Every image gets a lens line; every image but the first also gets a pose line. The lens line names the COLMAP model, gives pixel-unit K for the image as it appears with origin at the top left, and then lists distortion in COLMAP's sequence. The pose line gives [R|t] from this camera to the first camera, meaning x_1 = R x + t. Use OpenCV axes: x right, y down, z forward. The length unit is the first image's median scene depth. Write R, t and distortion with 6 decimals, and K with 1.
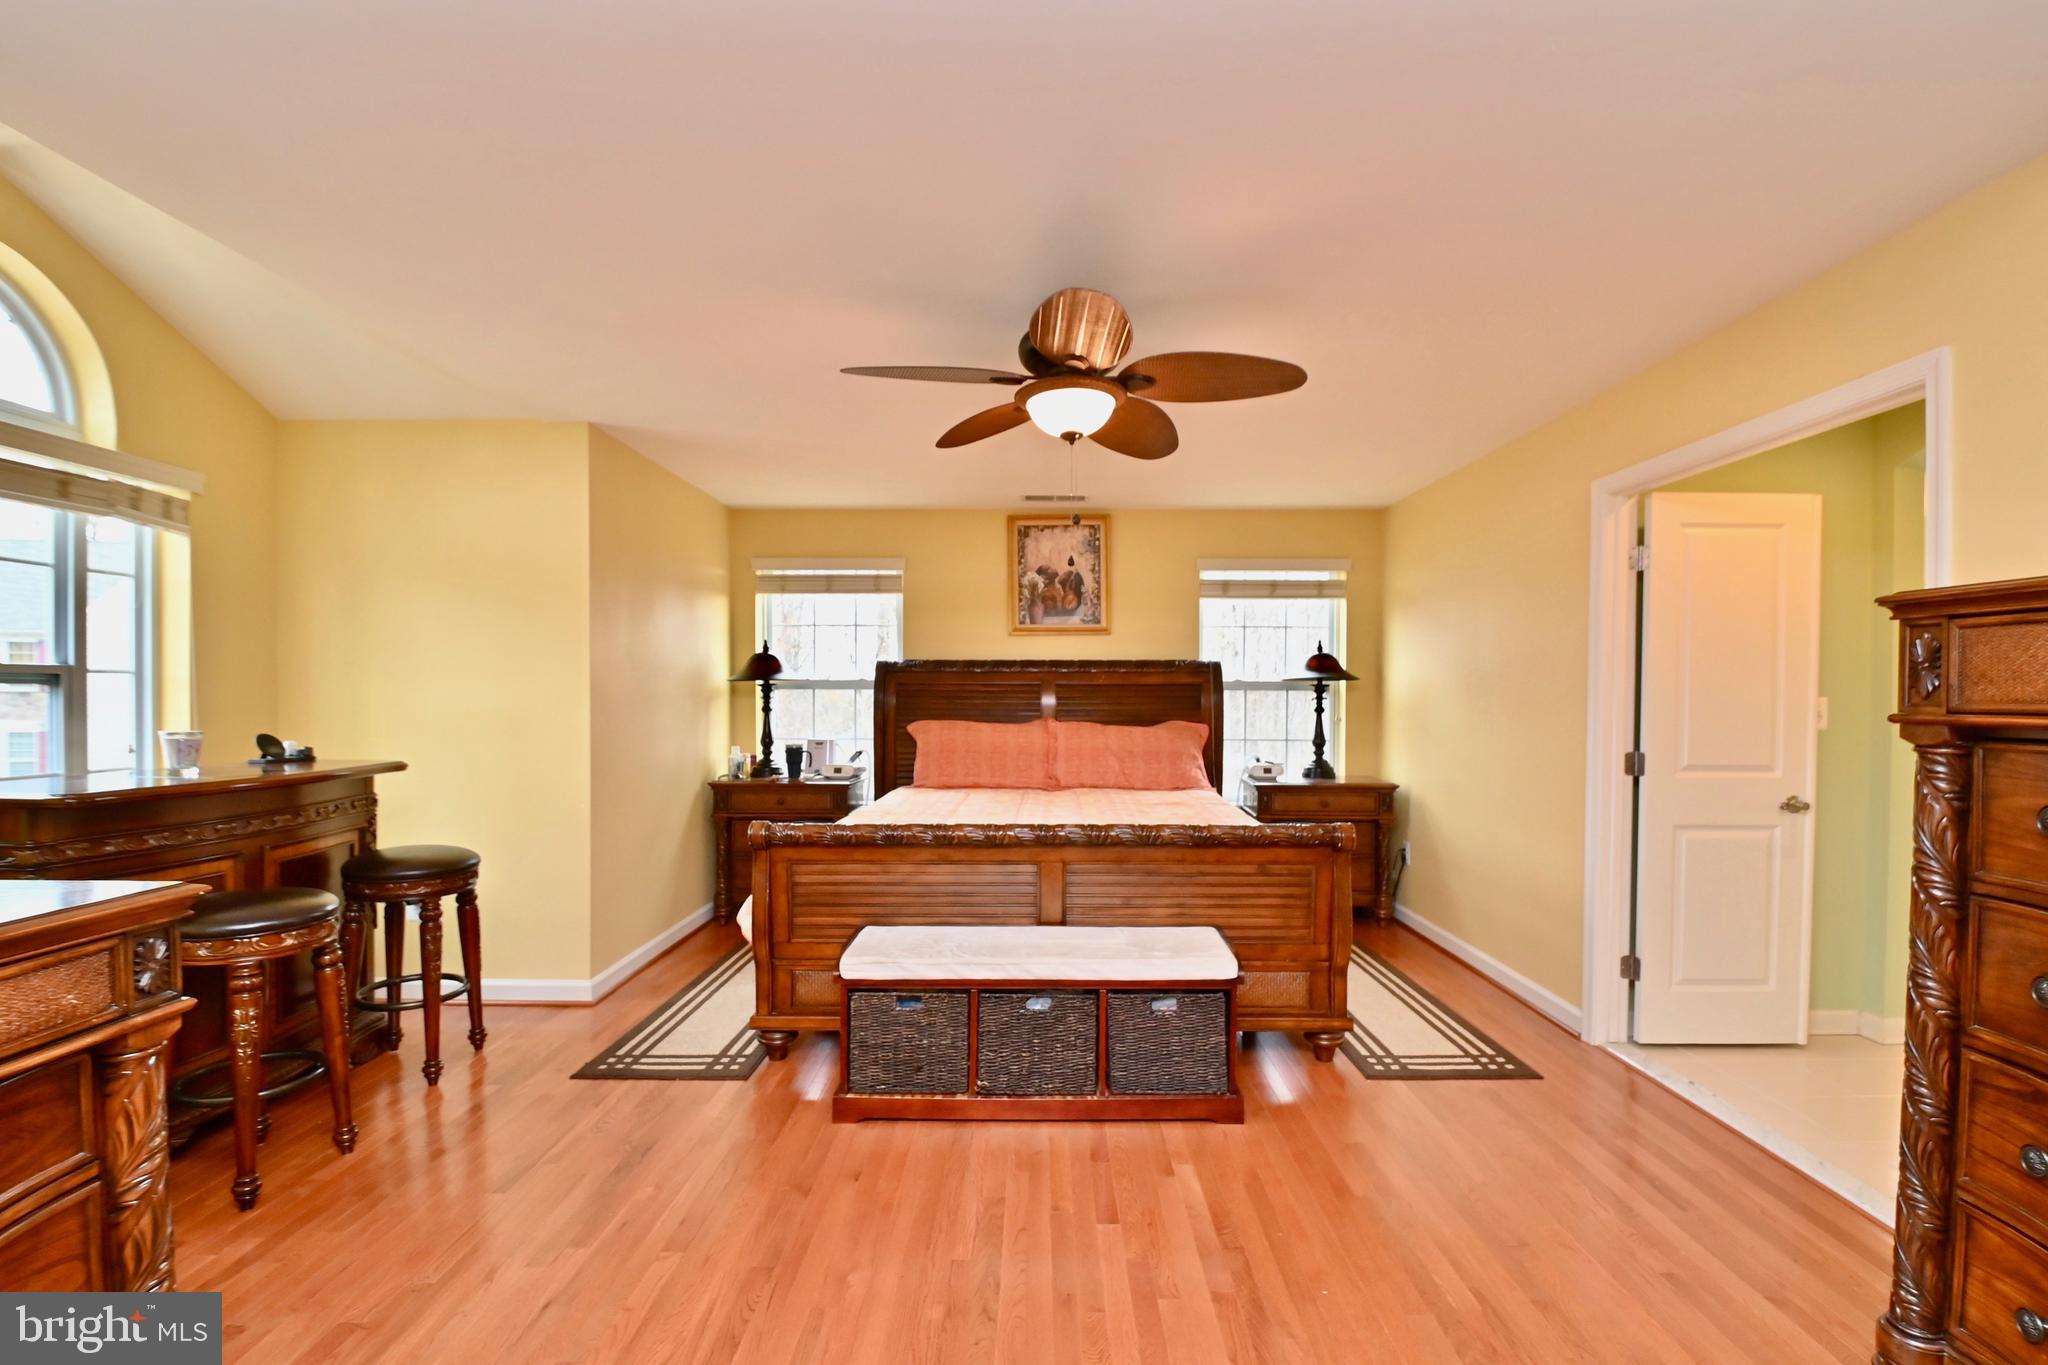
lens RADIAL K [[903.8, 0, 1035.0], [0, 903.8, 713.7], [0, 0, 1]] dist [0.005067, -0.012235]
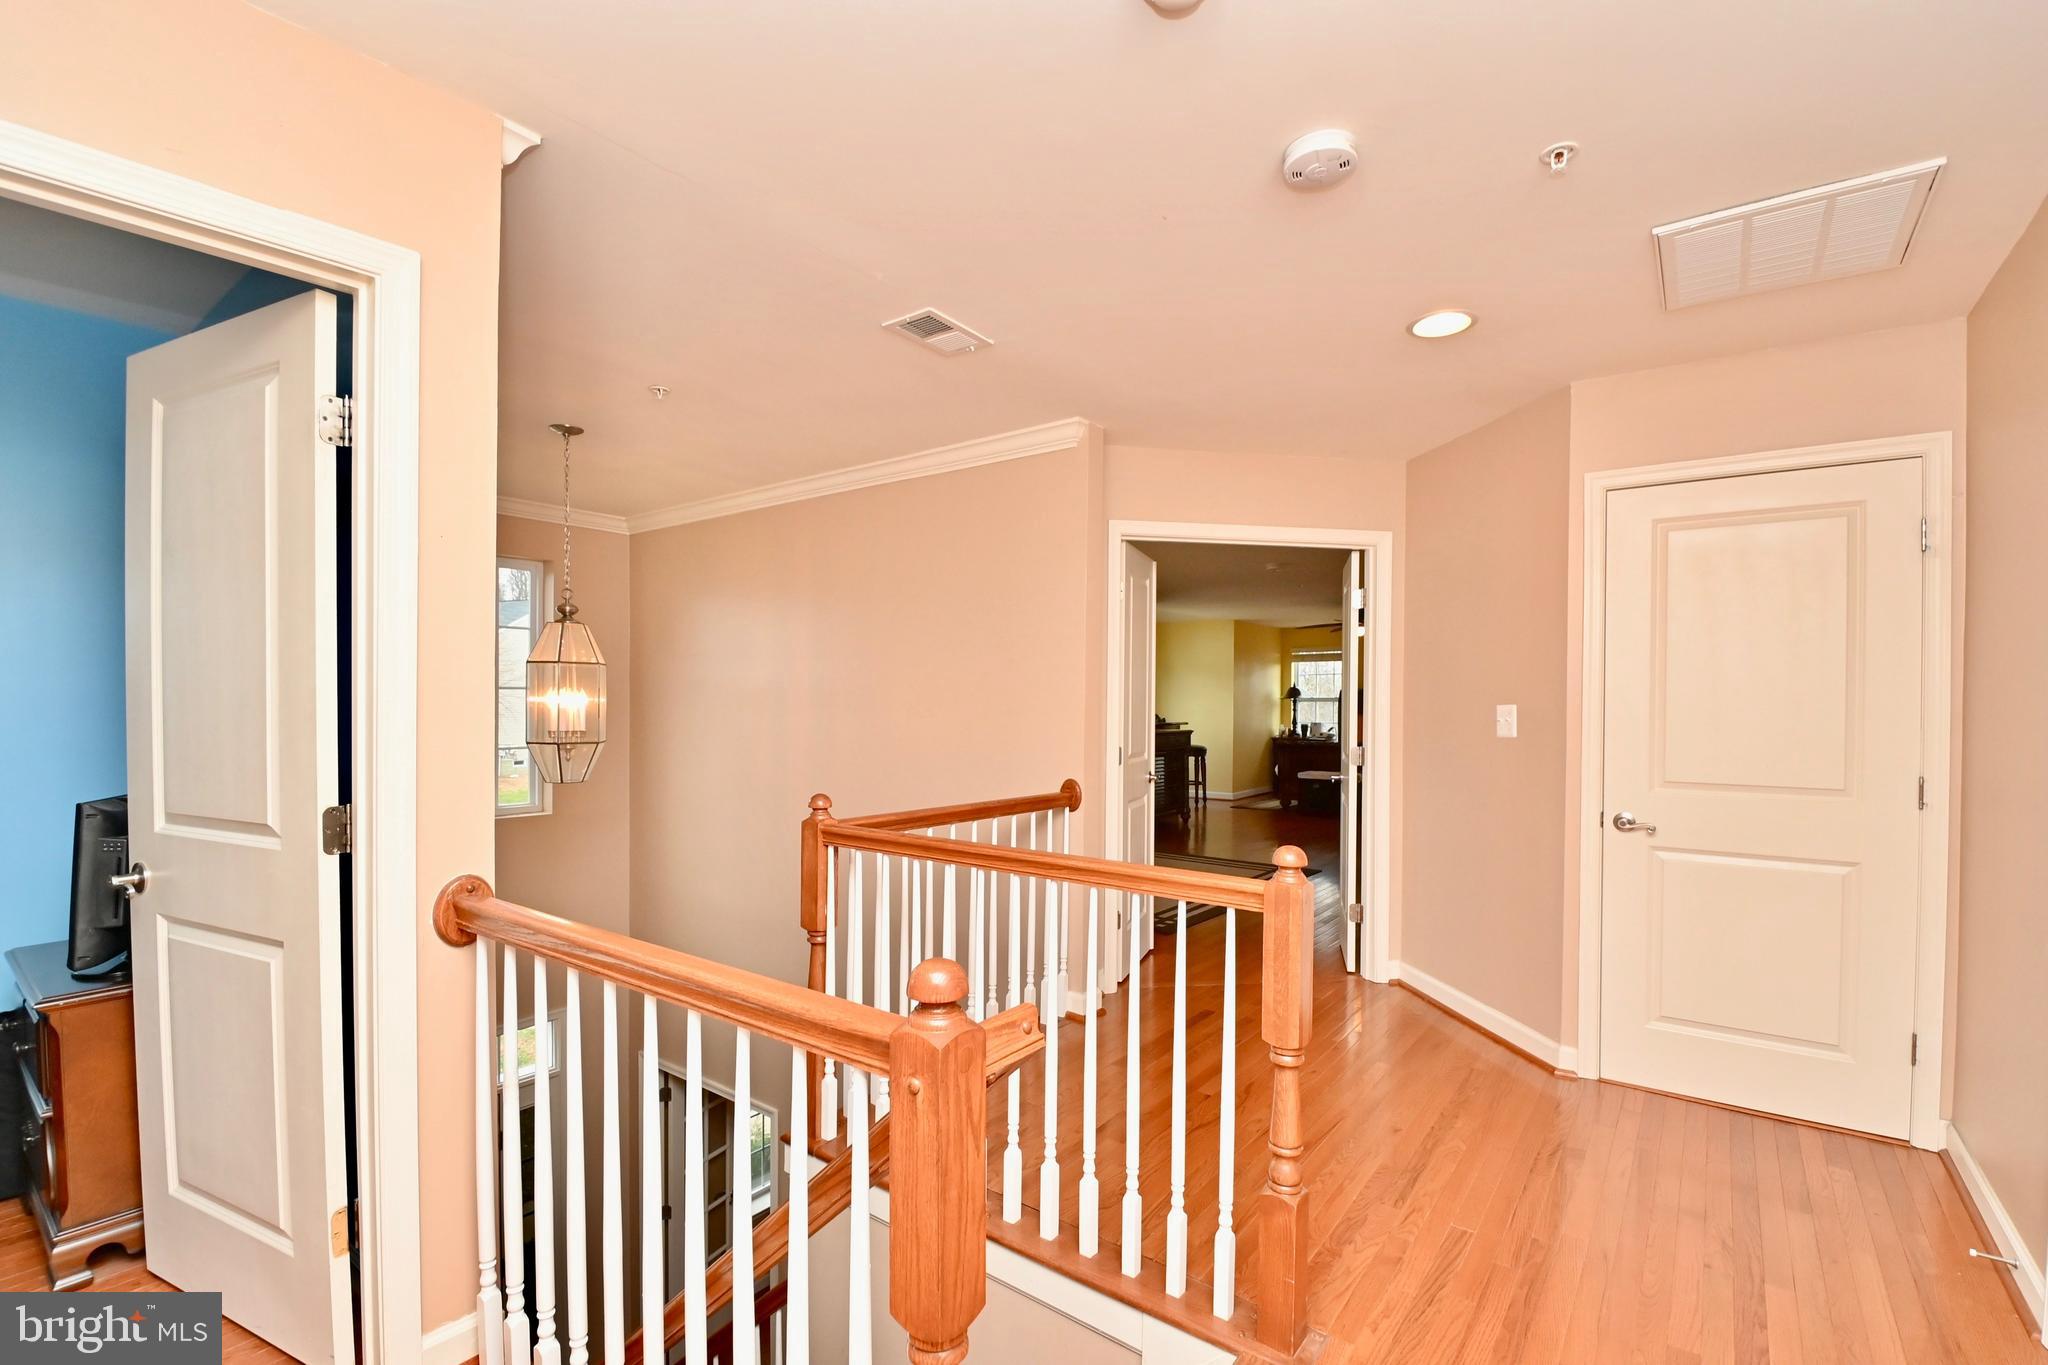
lens RADIAL K [[903.8, 0, 1025.4], [0, 903.8, 697.7], [0, 0, 1]] dist [0.005067, -0.012235]
pose [[0.803384, 0.005377, -0.595437, 0.597873], [-0.015832, 0.999799, -0.012332, 0.004545], [0.595251, 0.019335, 0.803307, -1.463329]]
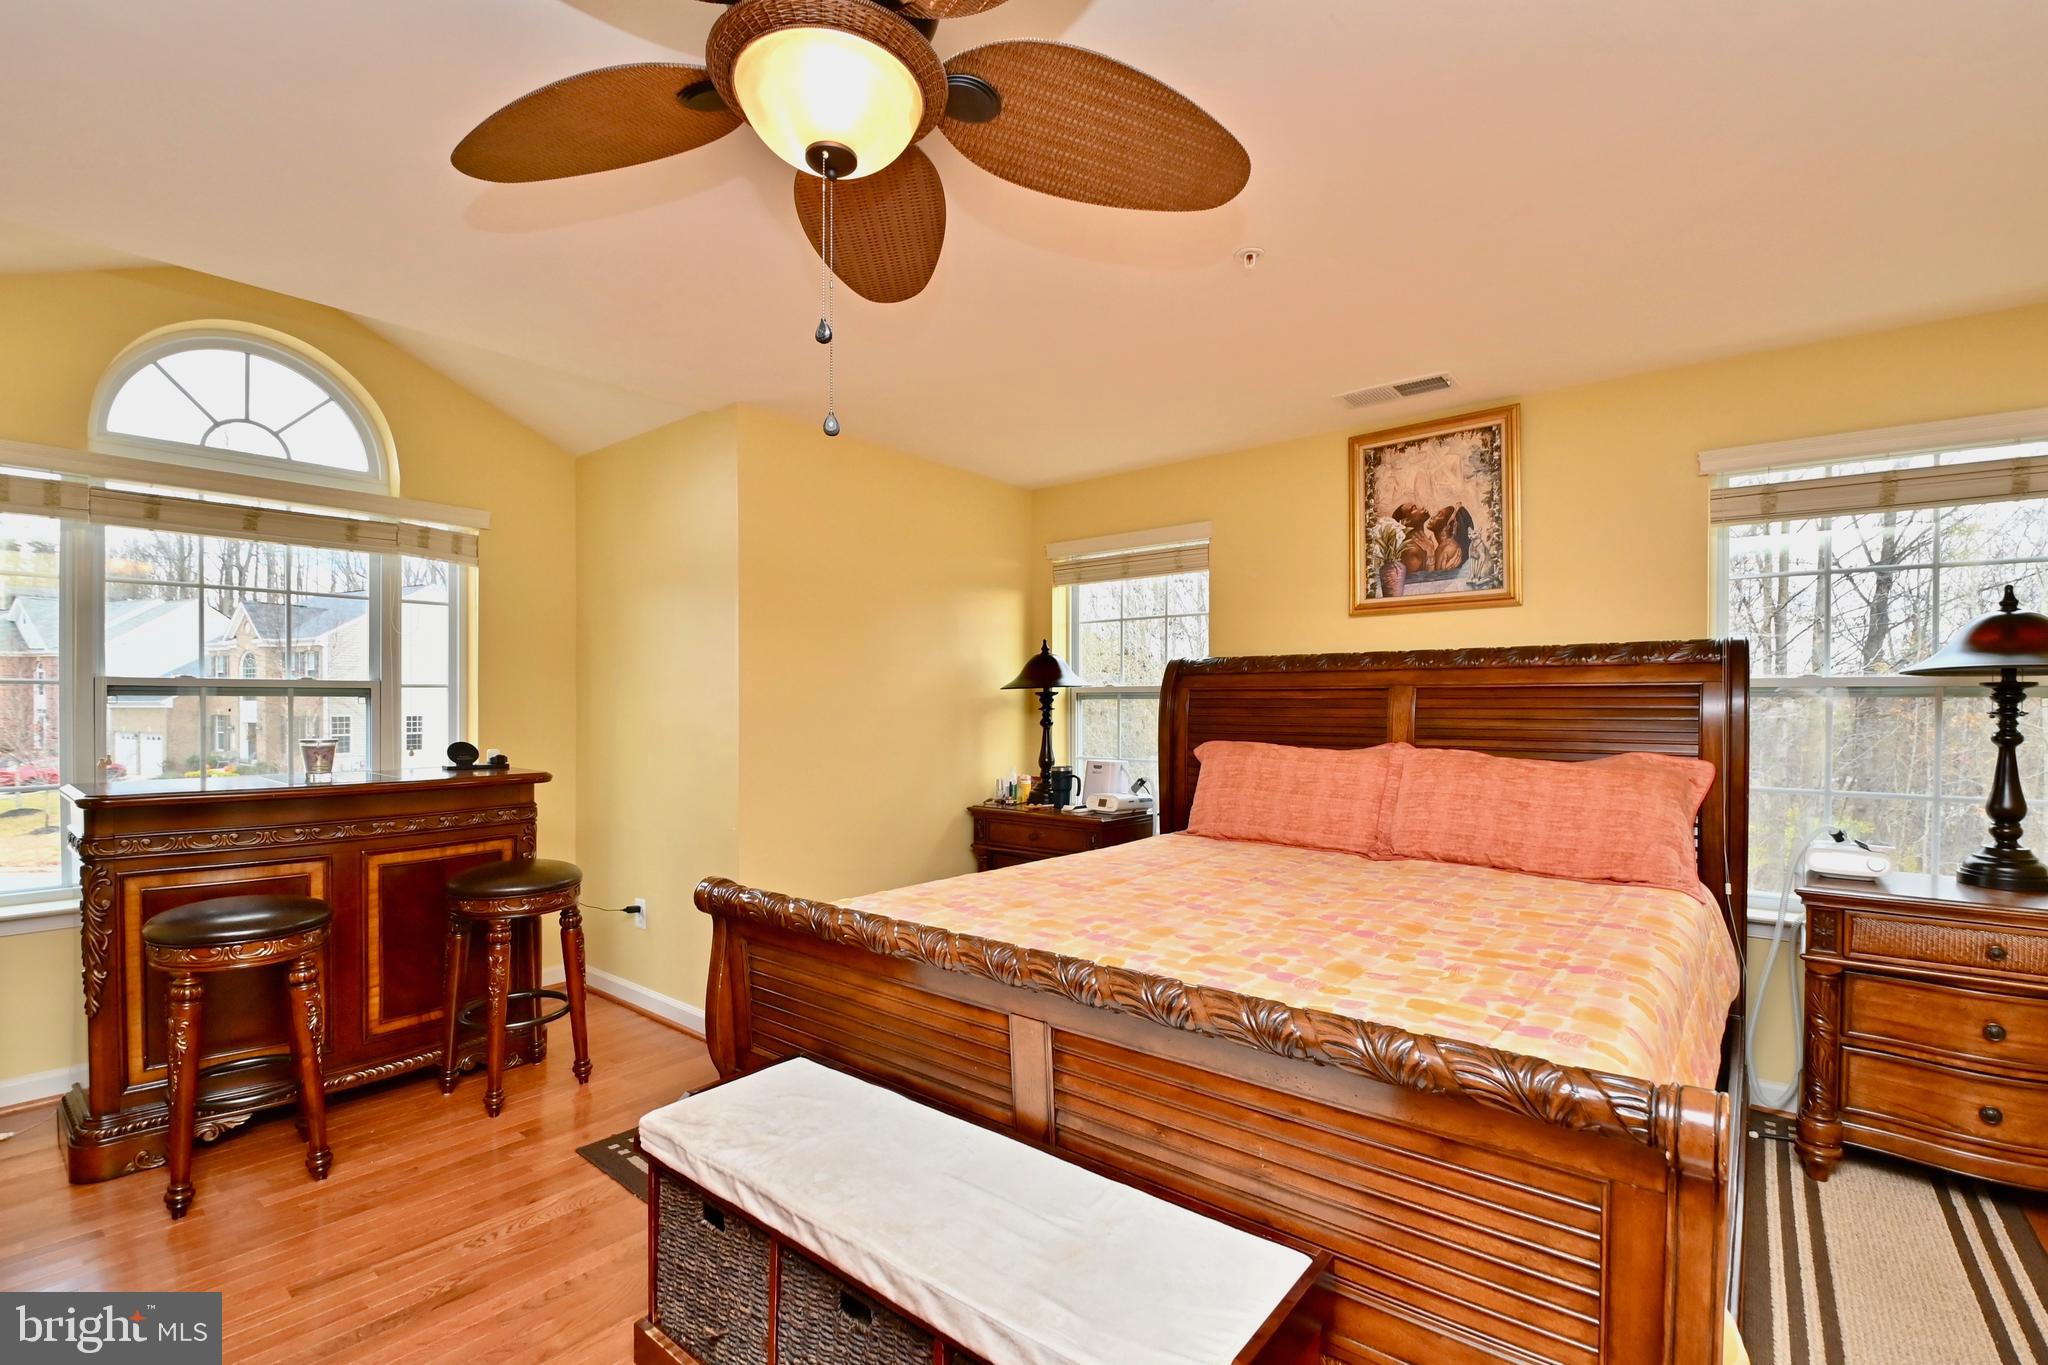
lens RADIAL K [[903.8, 0, 1018.7], [0, 903.8, 713.0], [0, 0, 1]] dist [0.005067, -0.012235]
pose [[0.782605, 0.005024, -0.622498, 0.202890], [-0.012737, 0.999887, -0.007944, -0.007128], [0.622388, 0.014146, 0.782581, 0.338933]]
